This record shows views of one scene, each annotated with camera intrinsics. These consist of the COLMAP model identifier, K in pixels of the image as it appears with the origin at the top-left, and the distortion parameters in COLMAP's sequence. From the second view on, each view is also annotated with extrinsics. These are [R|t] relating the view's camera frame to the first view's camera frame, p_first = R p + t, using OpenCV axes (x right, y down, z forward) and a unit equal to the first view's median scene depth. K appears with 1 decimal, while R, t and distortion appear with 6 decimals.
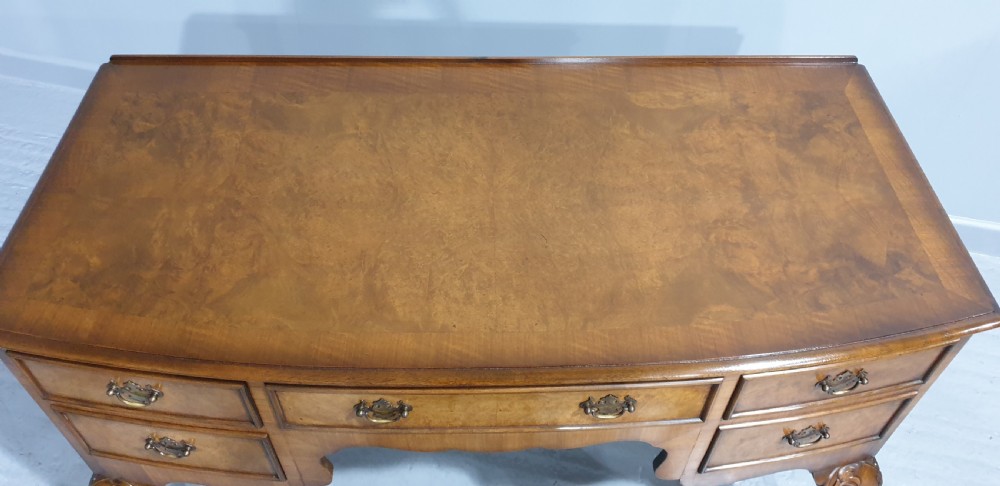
lens RADIAL K [[809.3, 0, 511.5], [0, 809.3, 242.5], [0, 0, 1]] dist [0.009657, 0.000166]
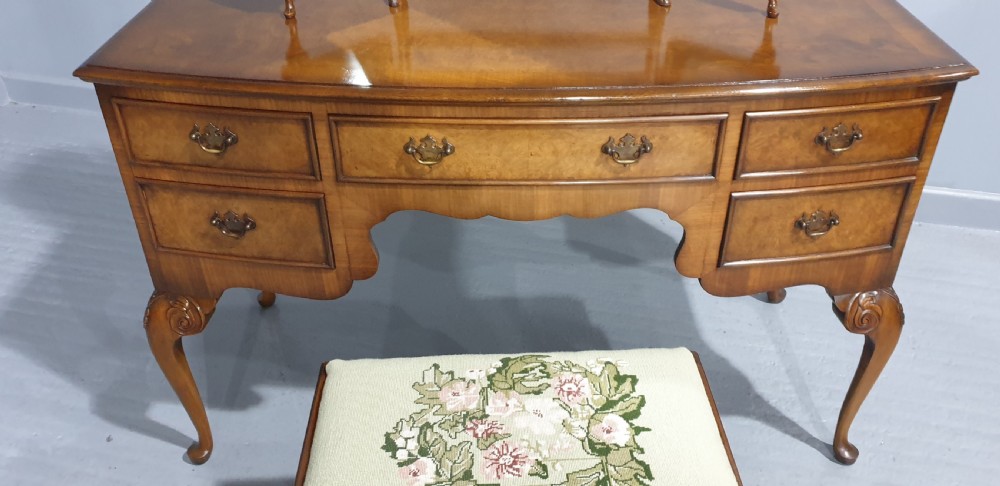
lens RADIAL K [[858.0, 0, 515.0], [0, 858.0, 243.8], [0, 0, 1]] dist [0.088337, -0.190231]
pose [[0.999403, -0.006306, -0.033959, 0.002886], [-0.002090, 0.970356, -0.241671, 0.602261], [0.034477, 0.241598, 0.969764, -0.132009]]
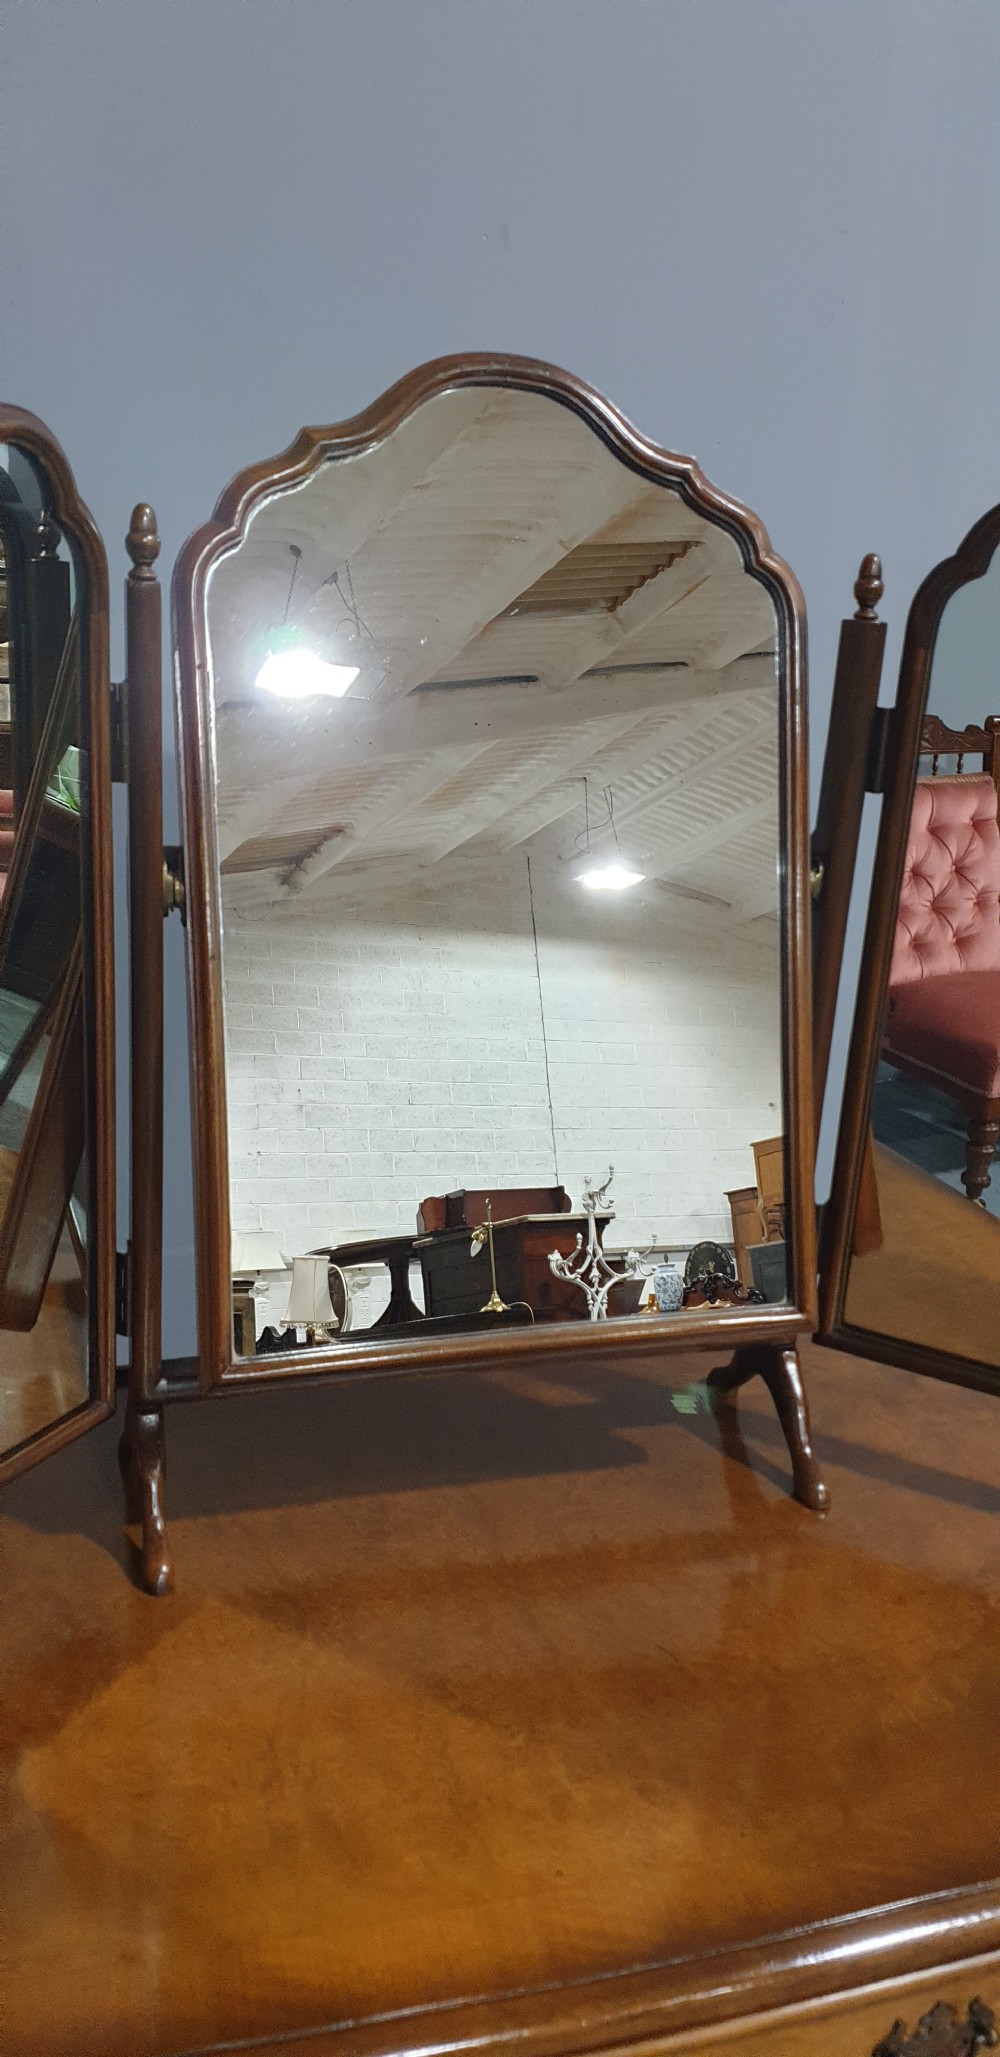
lens RADIAL K [[1642.5, 0, 500.9], [0, 1642.5, 1066.0], [0, 0, 1]] dist [0.128863, -0.275657]
pose [[0.962545, -0.050941, 0.266292, -0.282222], [0.174609, 0.867852, -0.465128, 0.128234], [-0.207408, 0.494204, 0.844242, 0.085603]]
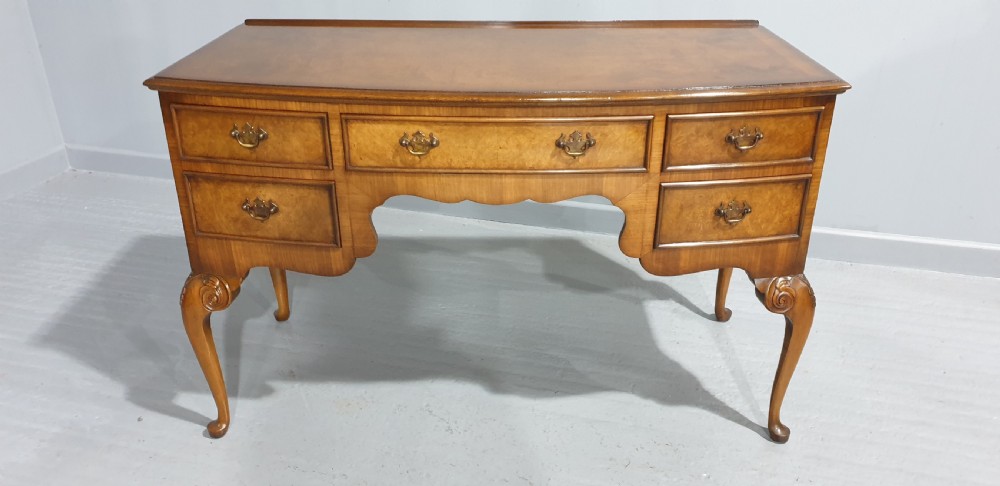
lens RADIAL K [[798.5, 0, 511.5], [0, 798.5, 223.7], [0, 0, 1]] dist [0.128863, -0.275657]
pose [[0.999182, -0.006641, -0.039880, 0.060080], [-0.009609, 0.919144, -0.393805, 0.863490], [0.039271, 0.393866, 0.918328, -0.238254]]
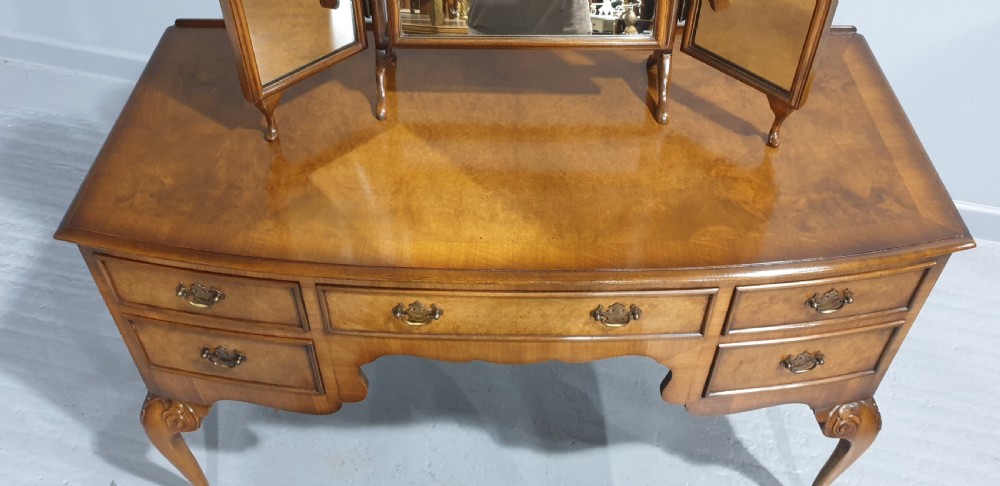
lens RADIAL K [[871.5, 0, 511.4], [0, 871.5, 236.8], [0, 0, 1]] dist [0.073450, -0.159375]
pose [[0.999423, 0.014916, -0.030508, 0.009080], [-0.016617, 0.998276, -0.056290, 0.159773], [0.029616, 0.056765, 0.997948, -0.214963]]
